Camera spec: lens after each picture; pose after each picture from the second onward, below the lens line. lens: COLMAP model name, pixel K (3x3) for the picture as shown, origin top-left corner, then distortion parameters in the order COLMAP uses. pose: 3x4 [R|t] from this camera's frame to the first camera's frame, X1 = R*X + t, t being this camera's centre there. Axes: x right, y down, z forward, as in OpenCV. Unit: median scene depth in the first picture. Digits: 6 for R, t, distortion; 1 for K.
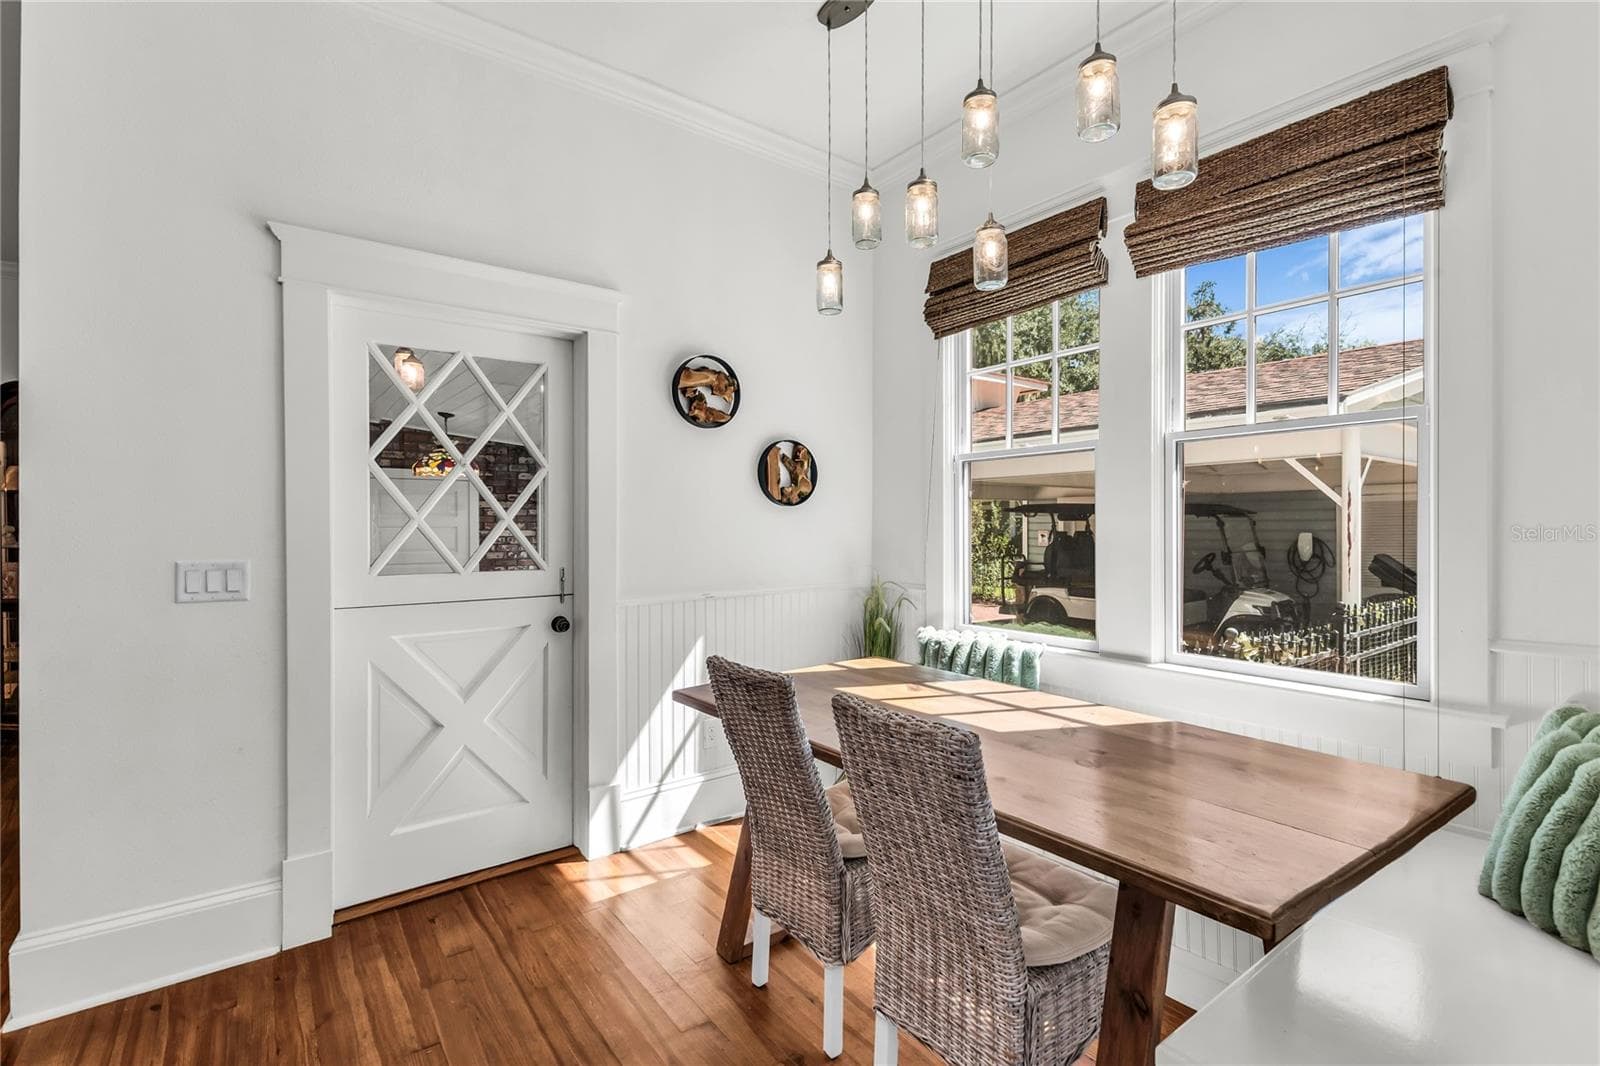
lens RADIAL K [[738.1, 0, 808.8], [0, 738.1, 517.5], [0, 0, 1]] dist [0.034372, -0.021107]
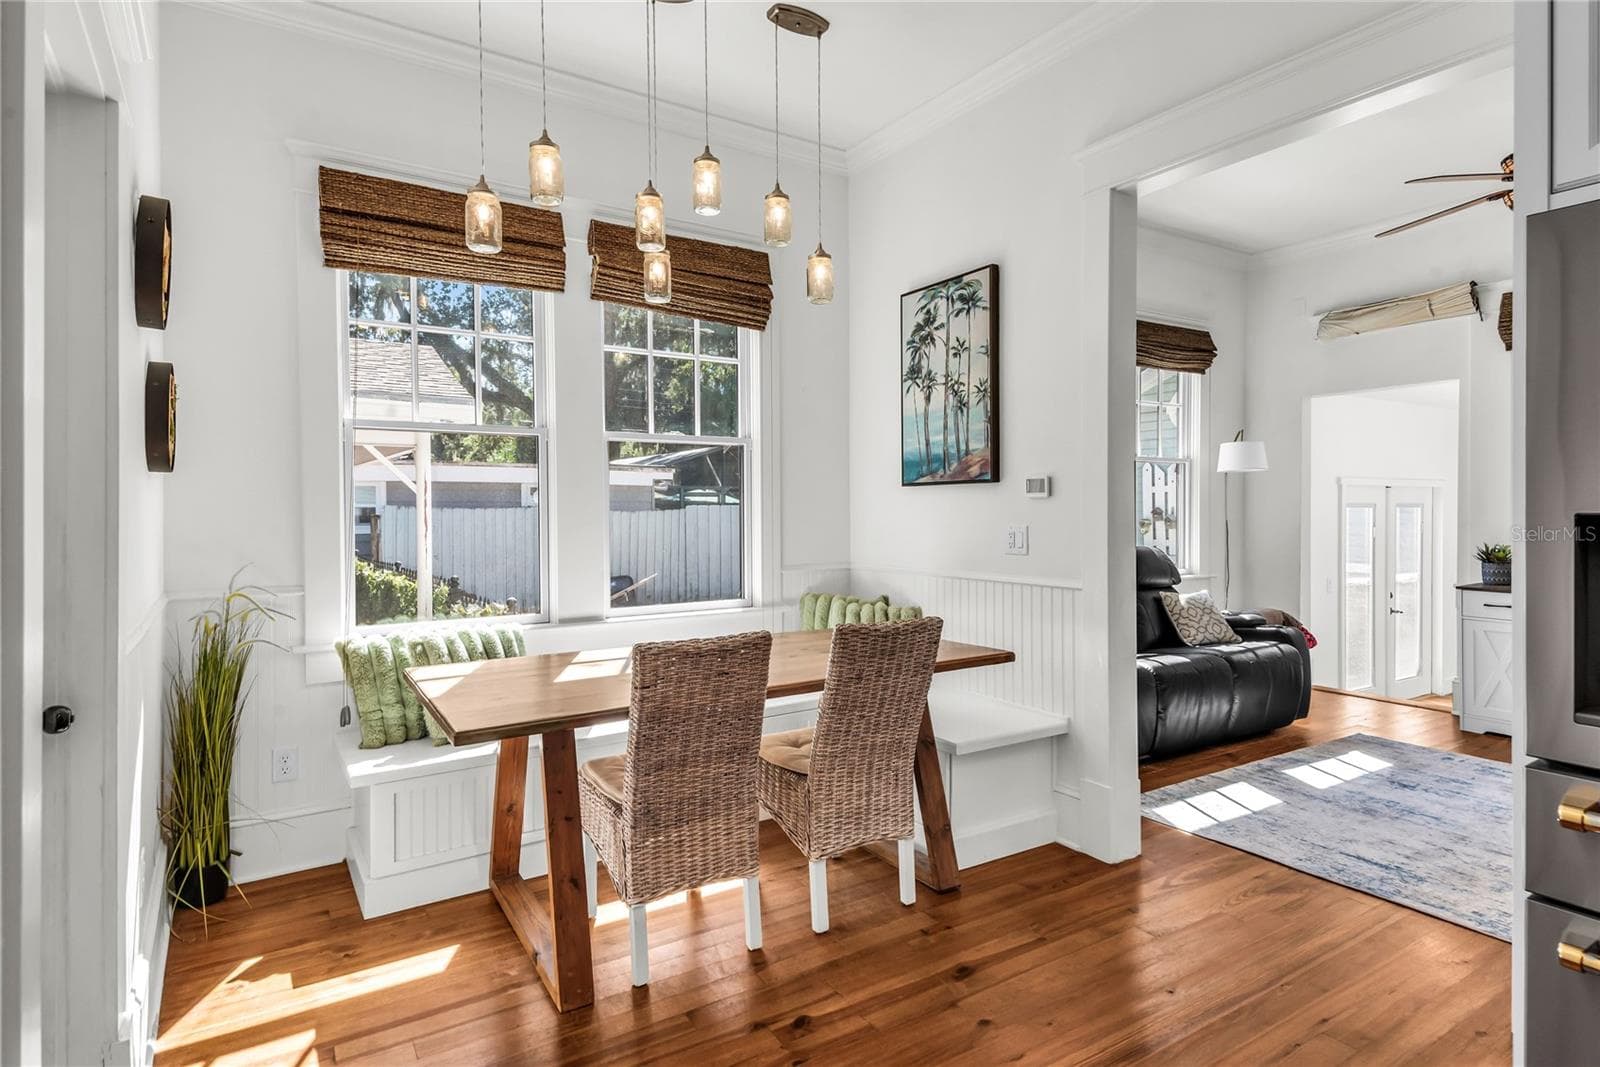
lens RADIAL K [[809.5, 0, 806.3], [0, 809.5, 521.9], [0, 0, 1]] dist [0.035252, -0.000312]
pose [[0.098688, -0.008996, 0.995078, -1.025421], [-0.004432, 0.999945, 0.009480, 0.026539], [-0.995109, -0.005346, 0.098642, 0.654484]]
